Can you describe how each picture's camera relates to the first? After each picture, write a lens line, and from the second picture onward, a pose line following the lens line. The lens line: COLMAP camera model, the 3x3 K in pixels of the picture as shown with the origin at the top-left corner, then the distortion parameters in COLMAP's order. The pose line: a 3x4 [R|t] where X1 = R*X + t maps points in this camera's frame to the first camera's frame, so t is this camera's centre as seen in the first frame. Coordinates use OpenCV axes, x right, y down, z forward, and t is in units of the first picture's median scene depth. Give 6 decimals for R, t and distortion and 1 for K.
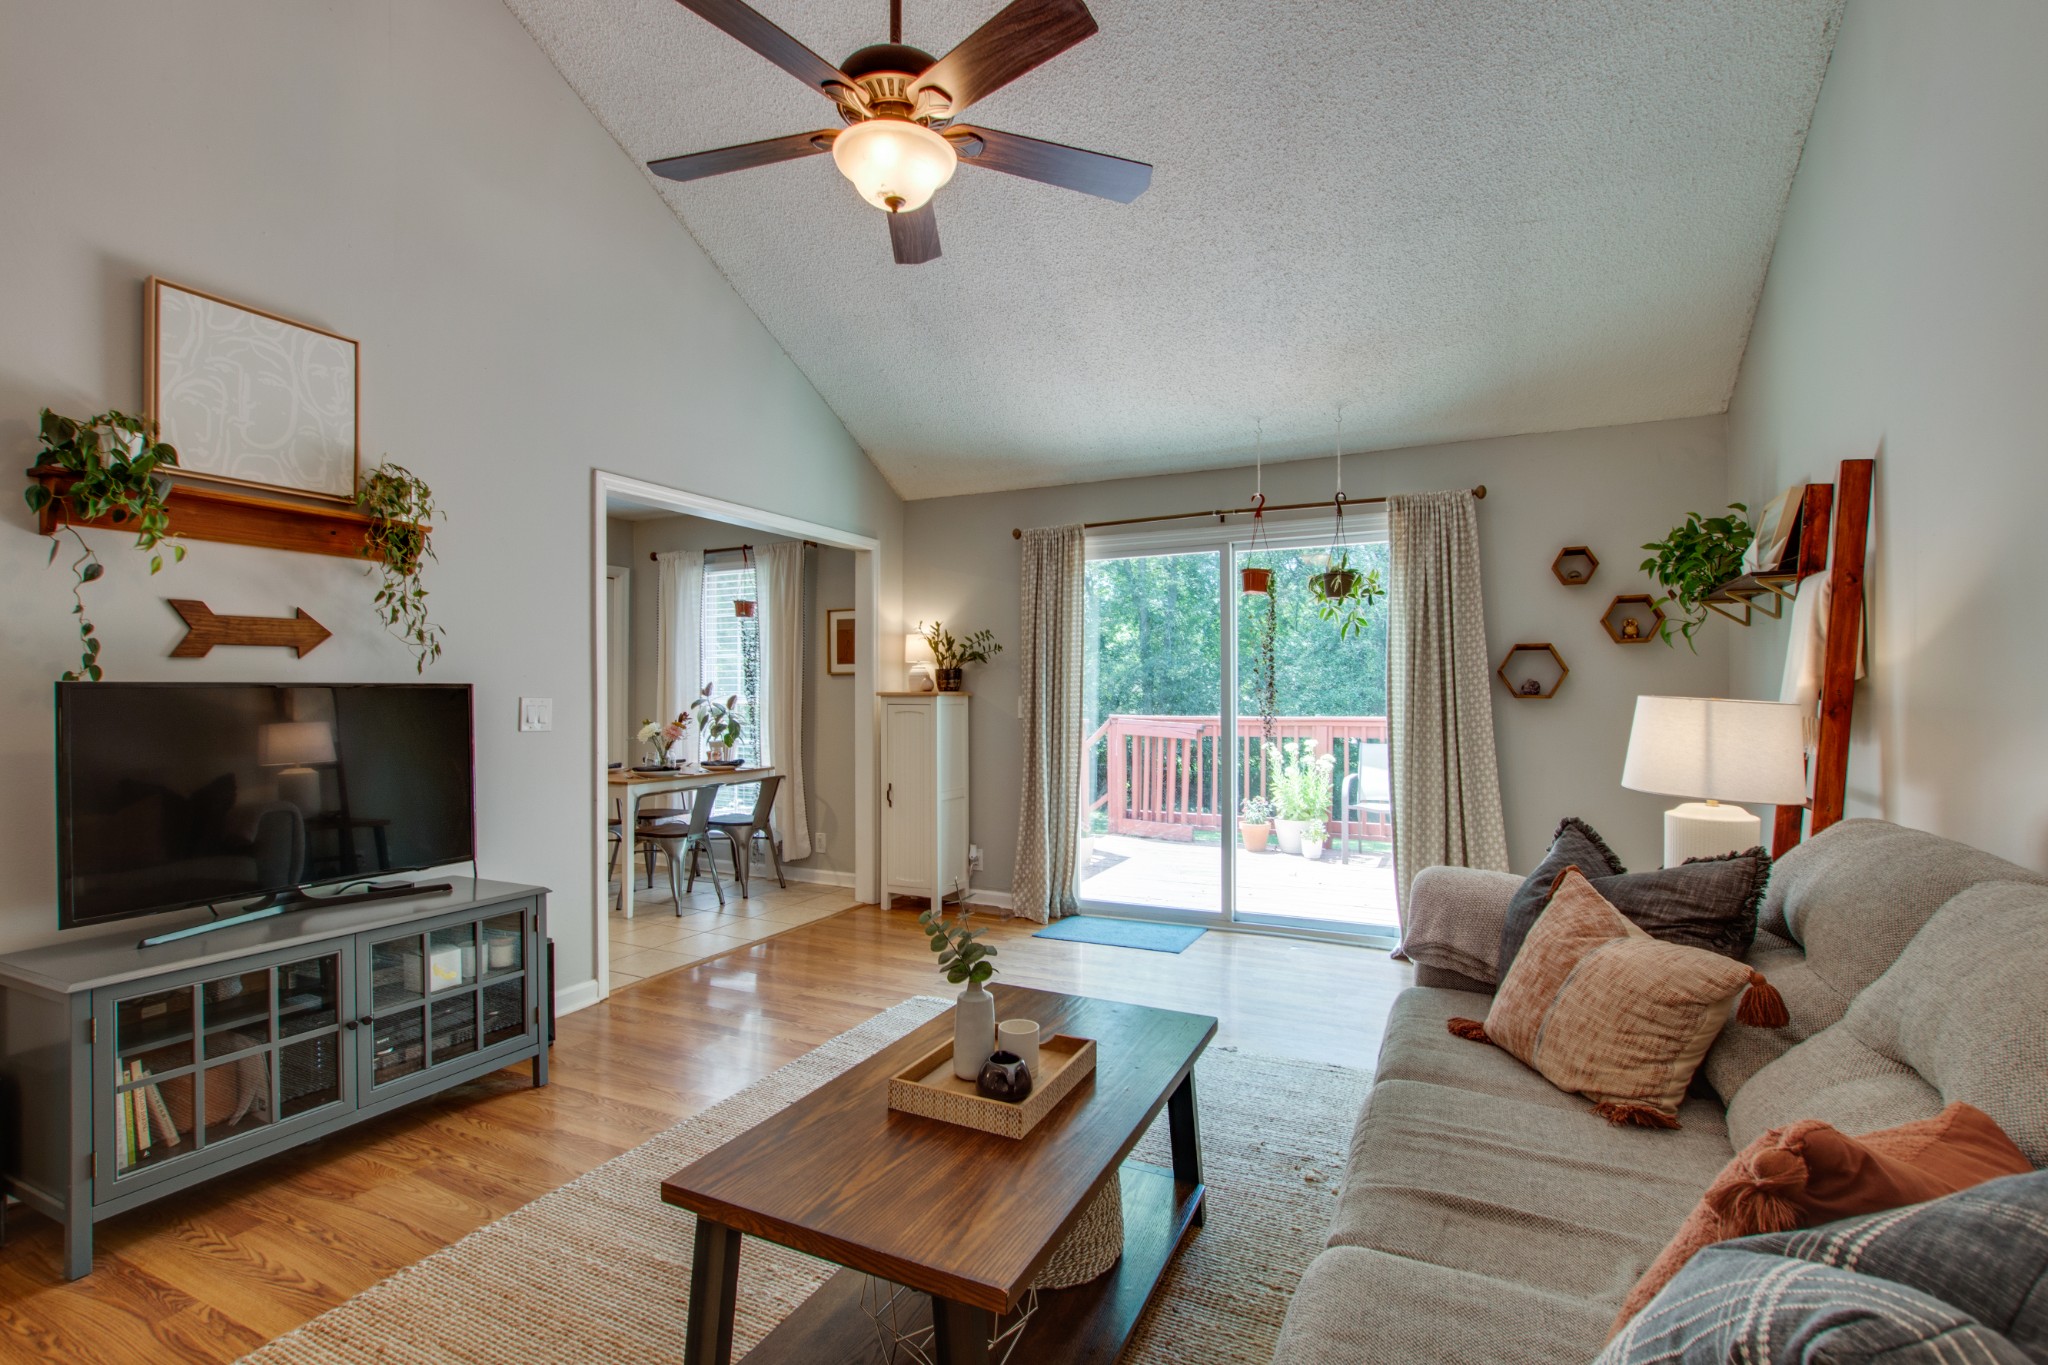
lens RADIAL K [[937.9, 0, 1022.8], [0, 937.9, 693.1], [0, 0, 1]] dist [-0.014275, 0.005046]
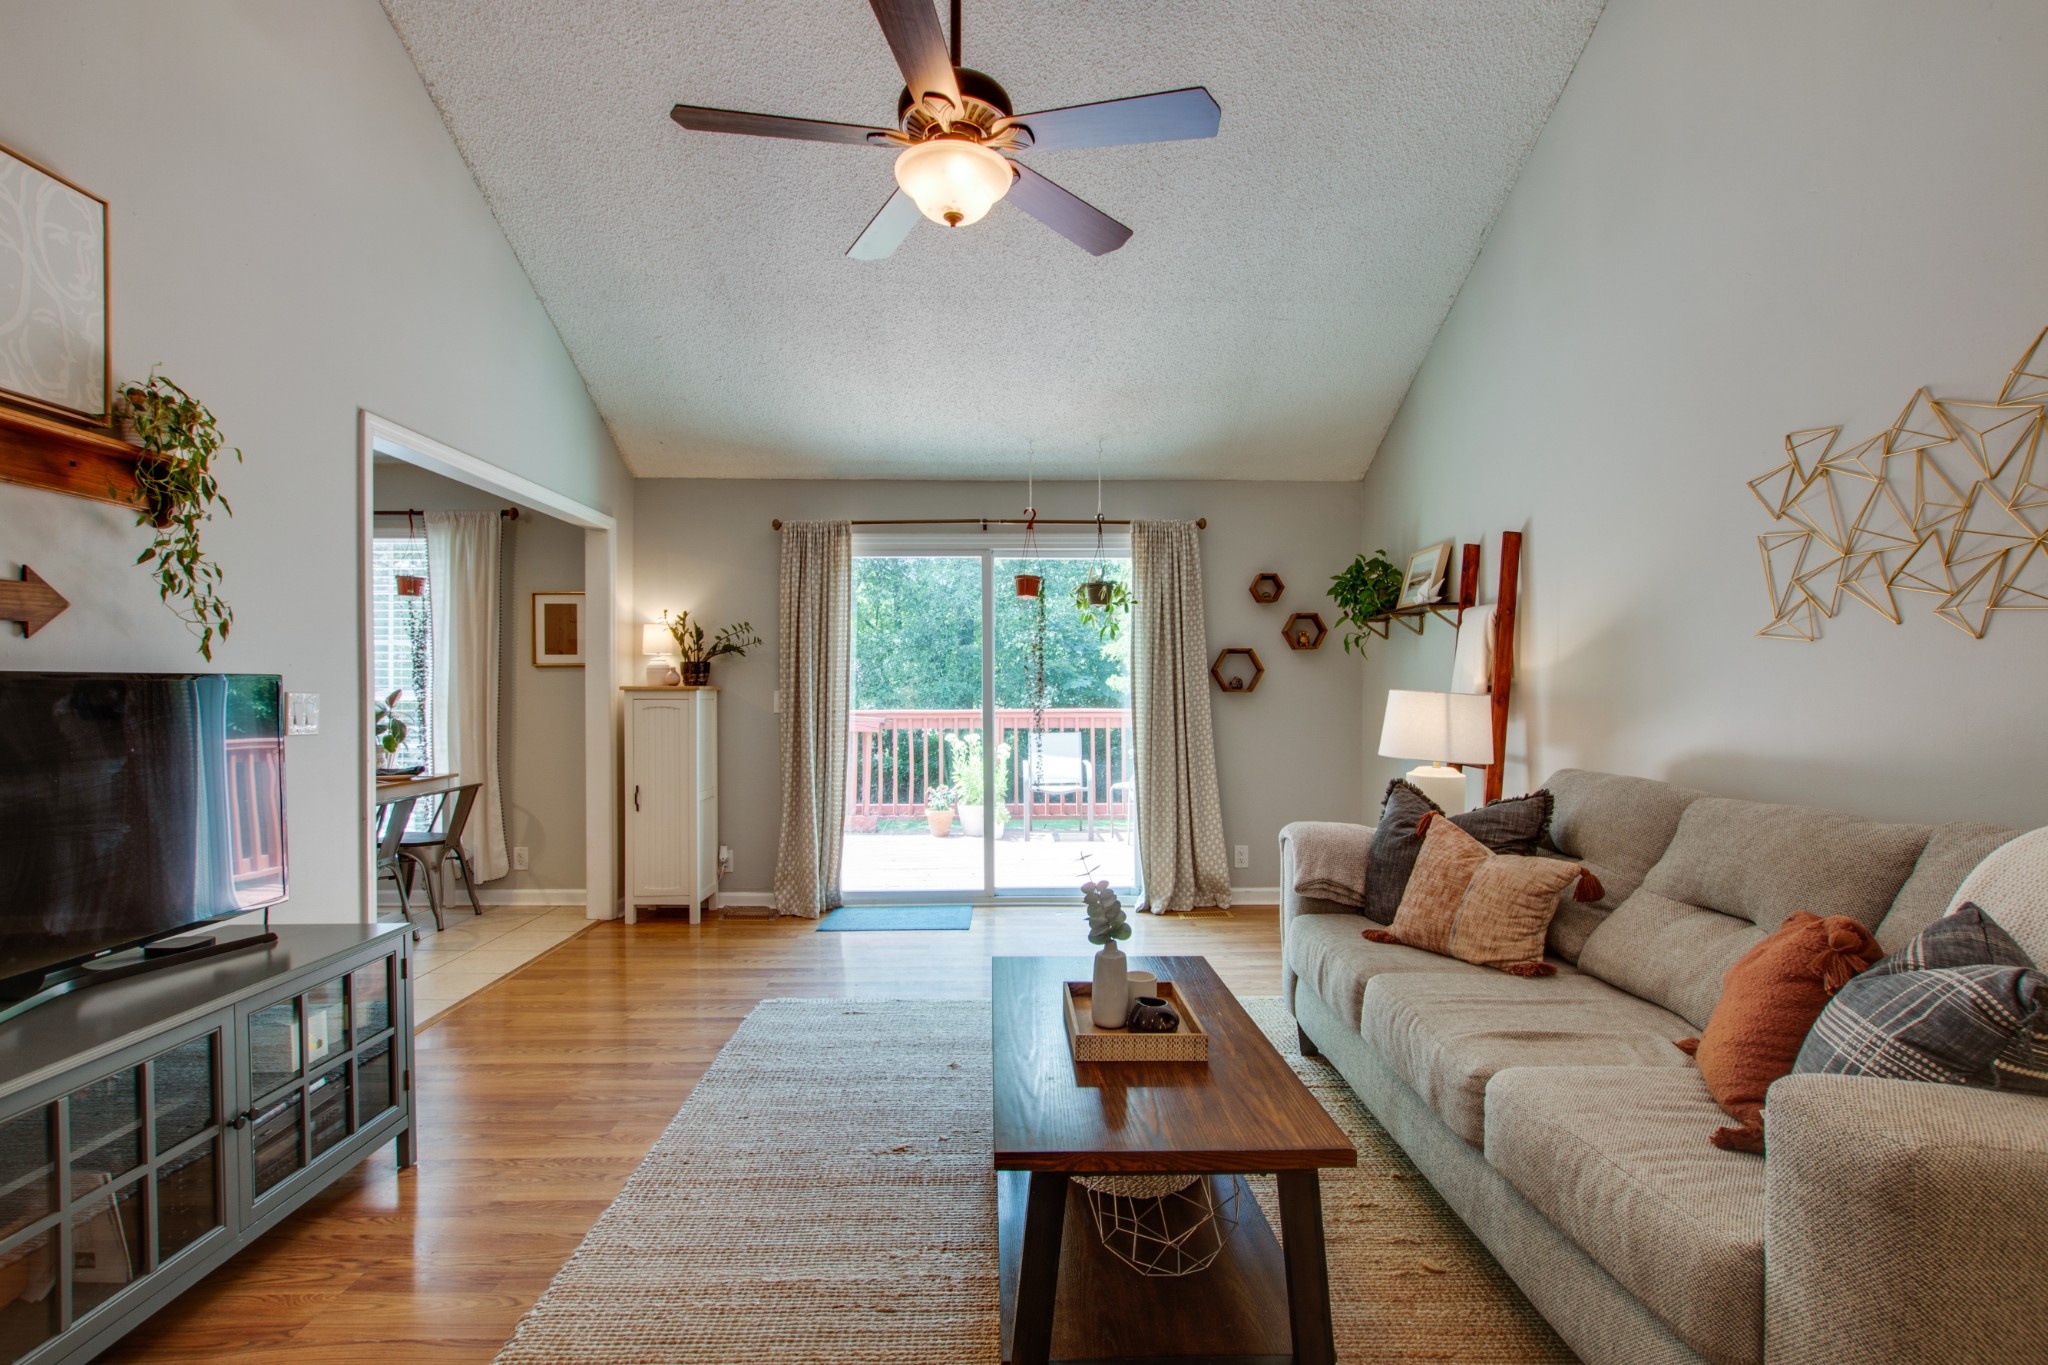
lens RADIAL K [[937.9, 0, 1022.8], [0, 937.9, 693.1], [0, 0, 1]] dist [-0.014275, 0.005046]
pose [[0.887293, -0.001463, 0.461204, -0.297219], [-0.001162, 0.999985, 0.005409, 0.000368], [-0.461205, -0.005335, 0.887278, 0.018601]]
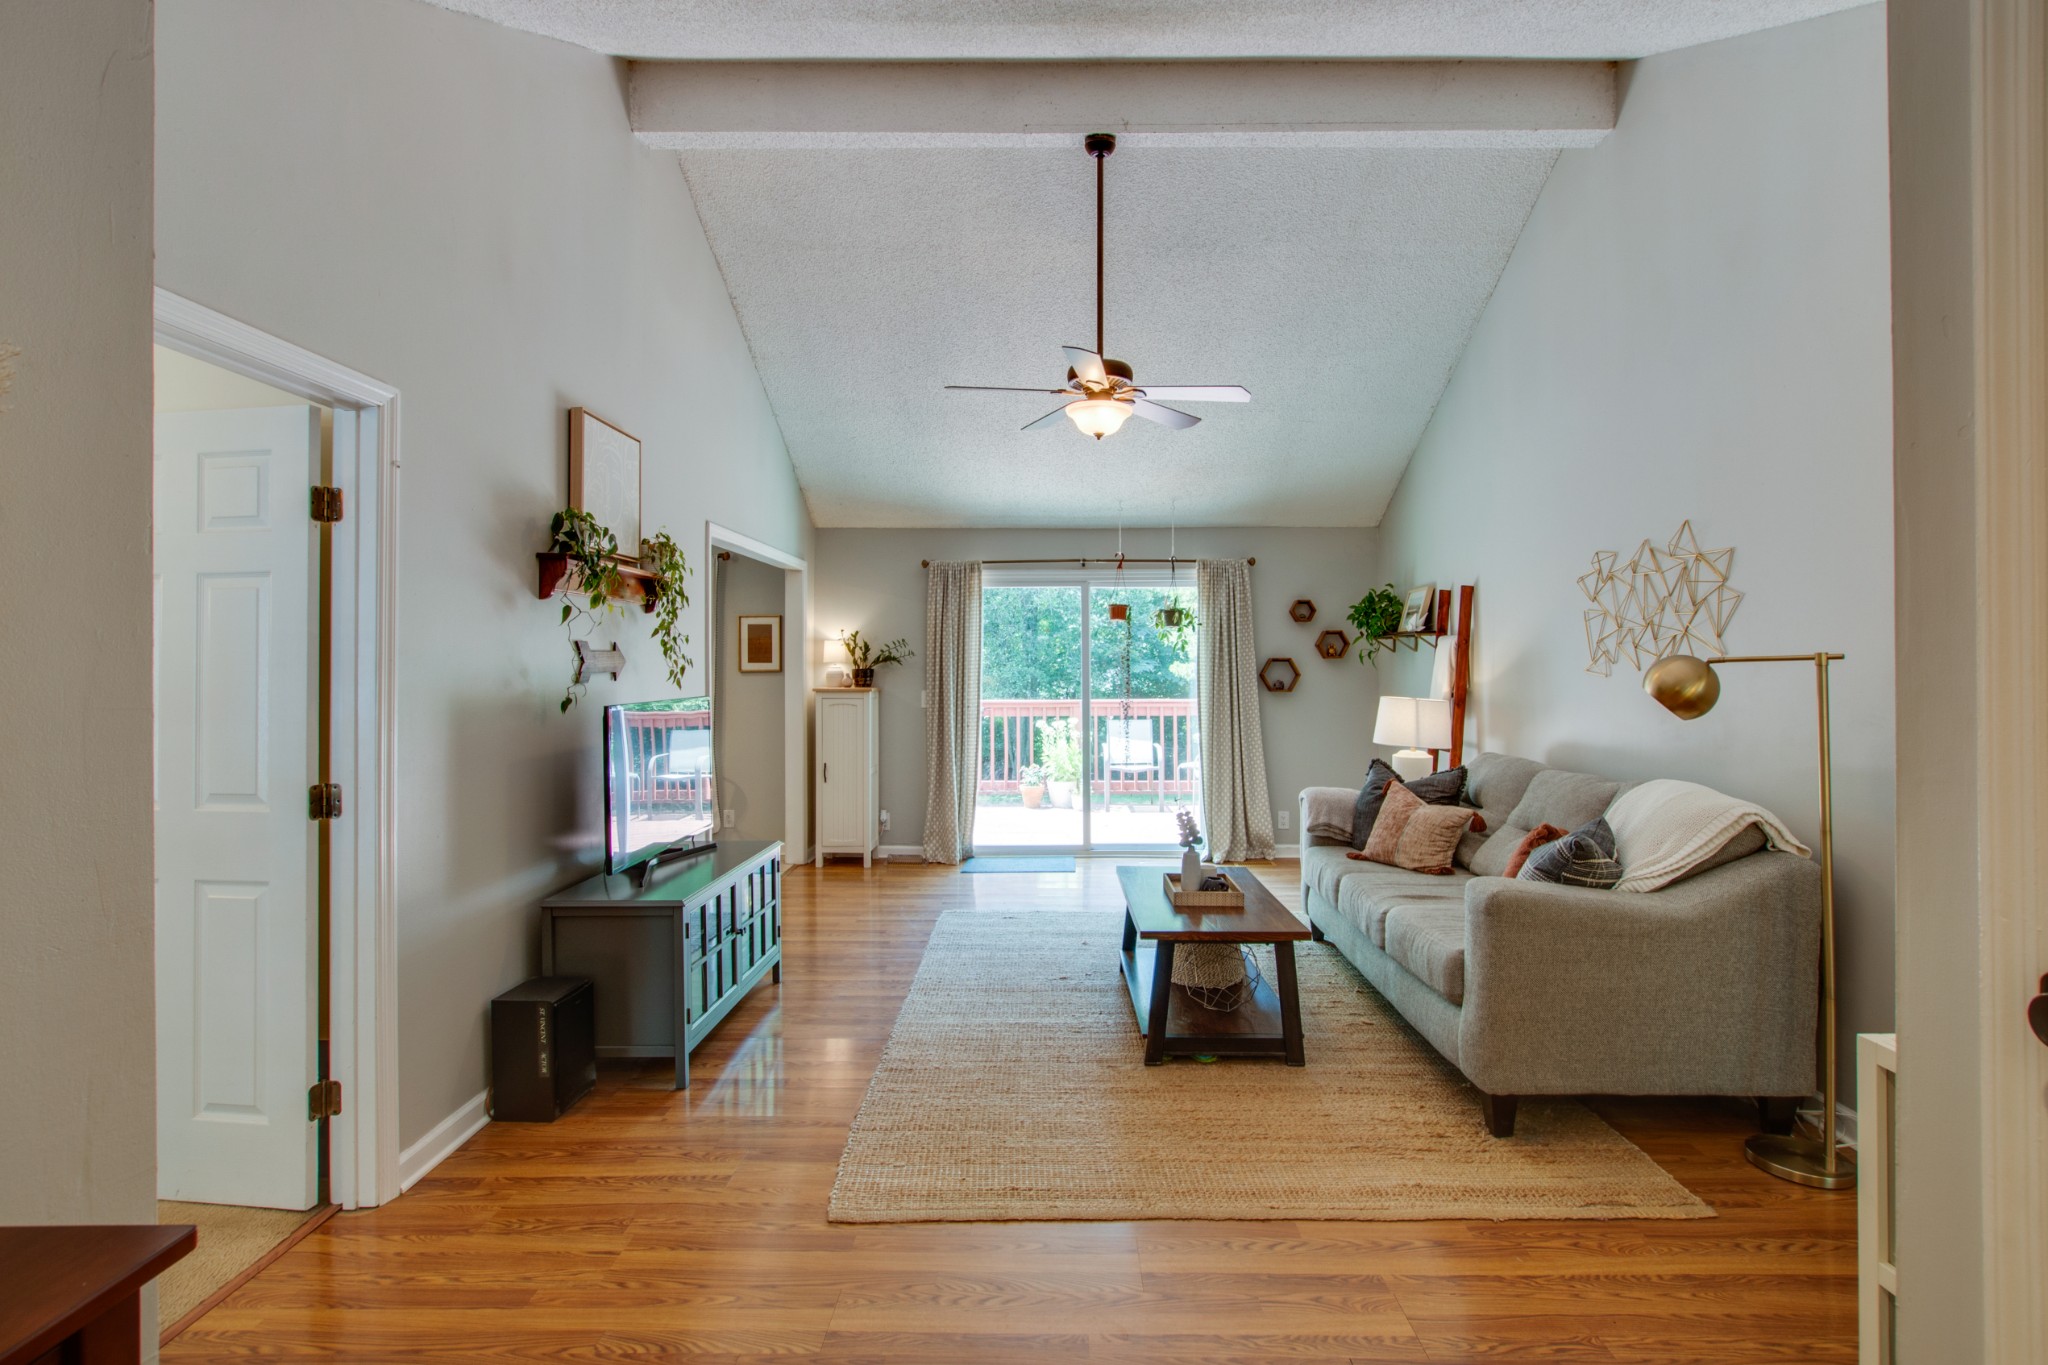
lens RADIAL K [[988.9, 0, 1045.1], [0, 988.9, 658.9], [0, 0, 1]] dist [-0.014416, 0.000040]
pose [[0.901076, 0.003475, 0.433648, -0.574204], [-0.000917, 0.999981, -0.006107, -0.041475], [-0.433661, 0.005105, 0.901062, -0.370163]]
